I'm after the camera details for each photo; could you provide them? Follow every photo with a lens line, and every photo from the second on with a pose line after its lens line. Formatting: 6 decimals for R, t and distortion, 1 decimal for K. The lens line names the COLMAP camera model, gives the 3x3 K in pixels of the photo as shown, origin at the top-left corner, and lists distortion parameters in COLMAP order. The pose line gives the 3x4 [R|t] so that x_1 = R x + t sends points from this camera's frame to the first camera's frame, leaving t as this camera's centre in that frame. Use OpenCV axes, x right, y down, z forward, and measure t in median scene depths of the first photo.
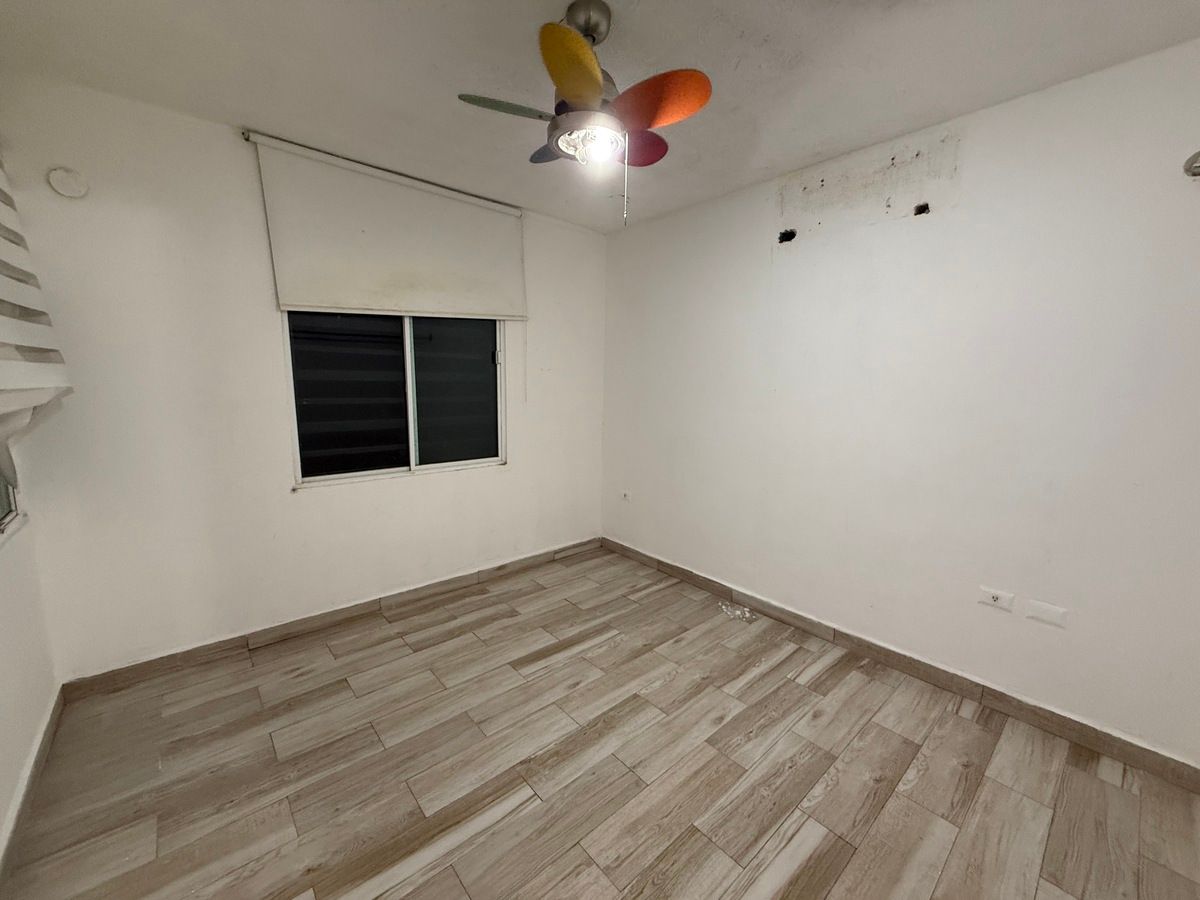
lens RADIAL K [[477.1, 0, 600.7], [0, 477.1, 450.5], [0, 0, 1]] dist [0.000431, -0.000126]
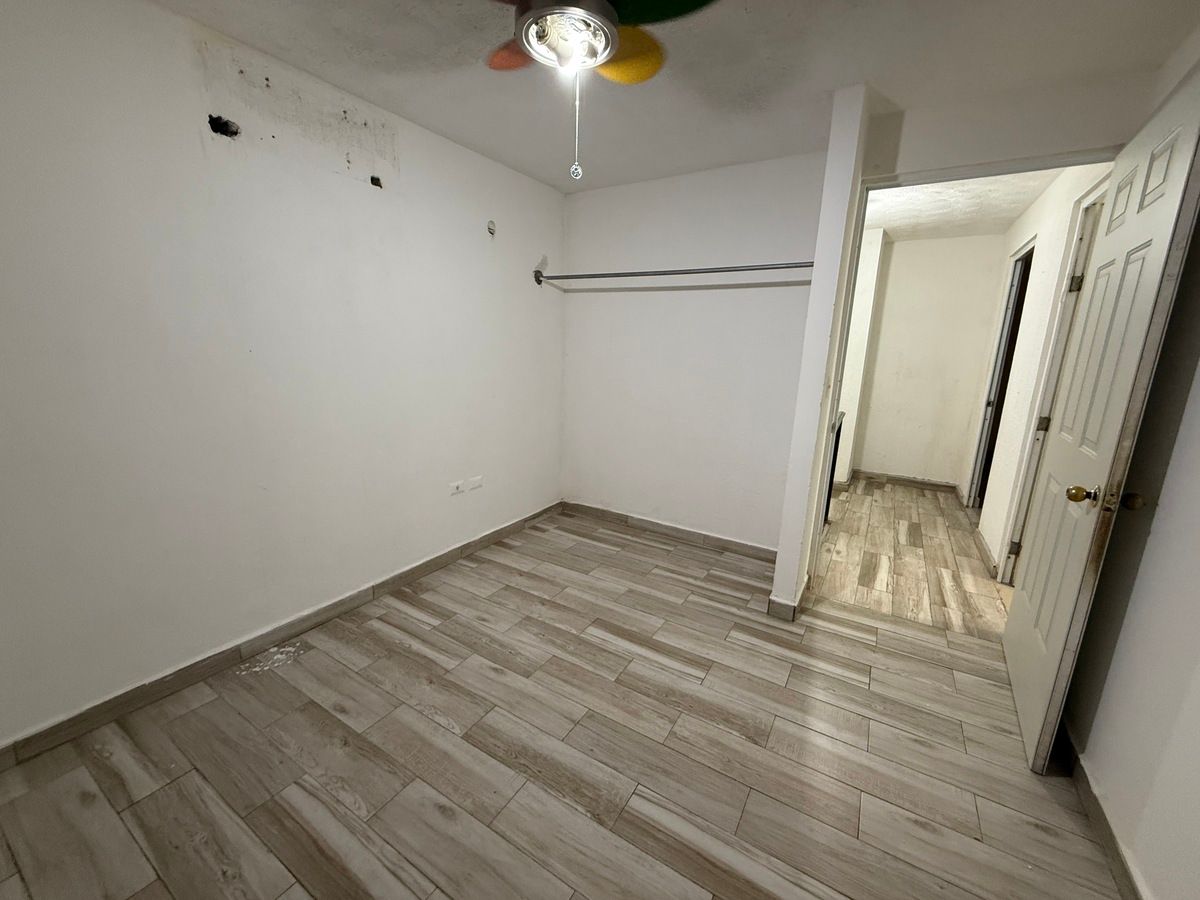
lens RADIAL K [[477.1, 0, 601.9], [0, 477.1, 449.9], [0, 0, 1]] dist [0.000431, -0.000126]
pose [[-0.297256, -0.230653, 0.926519, -0.660164], [0.104837, 0.956631, 0.271784, -0.161864], [-0.949025, 0.177922, -0.260183, 0.924708]]
